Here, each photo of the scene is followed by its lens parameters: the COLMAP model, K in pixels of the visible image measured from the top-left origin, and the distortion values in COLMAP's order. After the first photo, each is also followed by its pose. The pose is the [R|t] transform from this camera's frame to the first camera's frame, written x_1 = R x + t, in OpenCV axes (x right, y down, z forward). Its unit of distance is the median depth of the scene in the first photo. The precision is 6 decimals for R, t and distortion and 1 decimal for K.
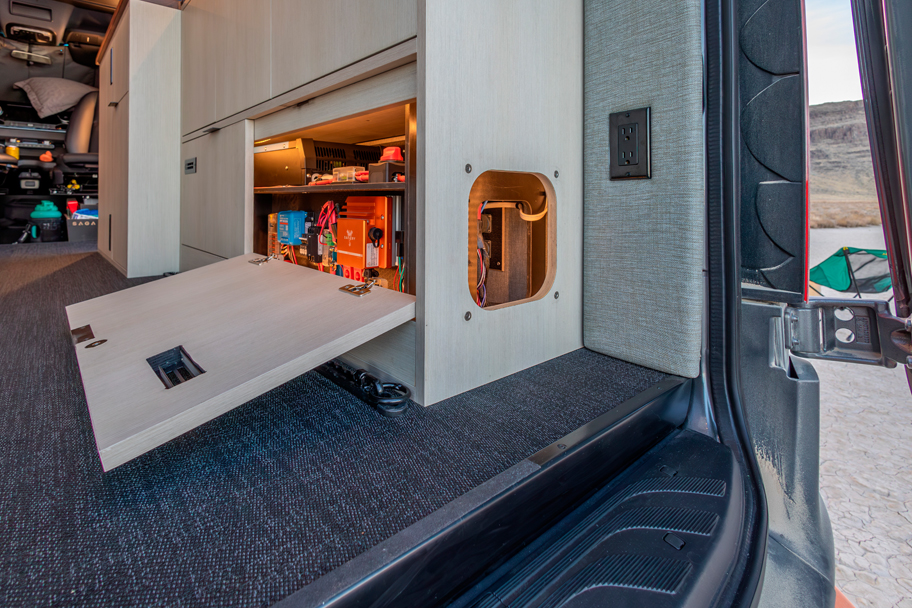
lens RADIAL K [[440.4, 0, 450.6], [0, 440.4, 283.4], [0, 0, 1]] dist [0.017130, -0.004874]
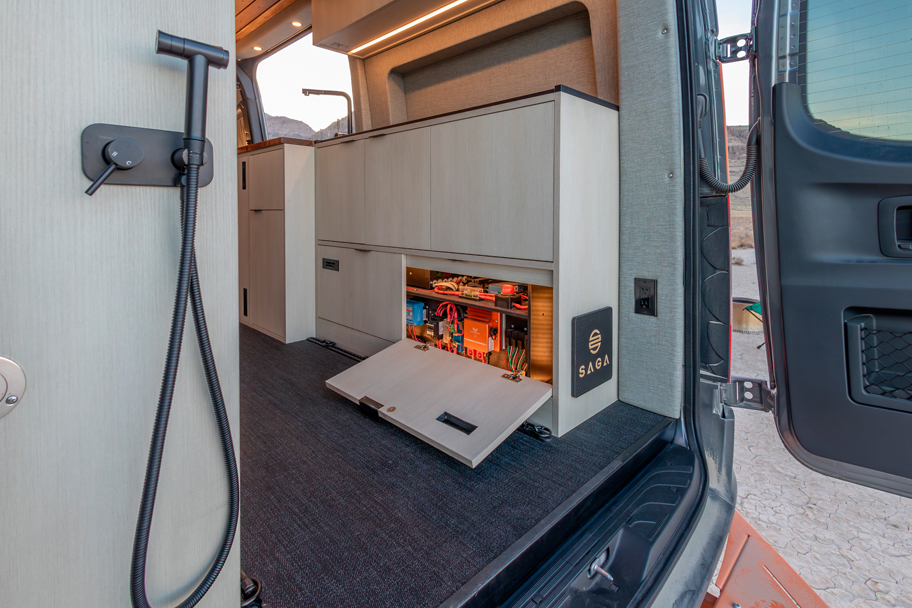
lens RADIAL K [[440.4, 0, 456.0], [0, 440.4, 307.0], [0, 0, 1]] dist [0.017130, -0.004874]
pose [[0.997533, -0.006687, 0.069887, -0.607227], [0.004244, 0.999376, 0.035054, -0.375474], [-0.070078, -0.034671, 0.996939, -0.944326]]
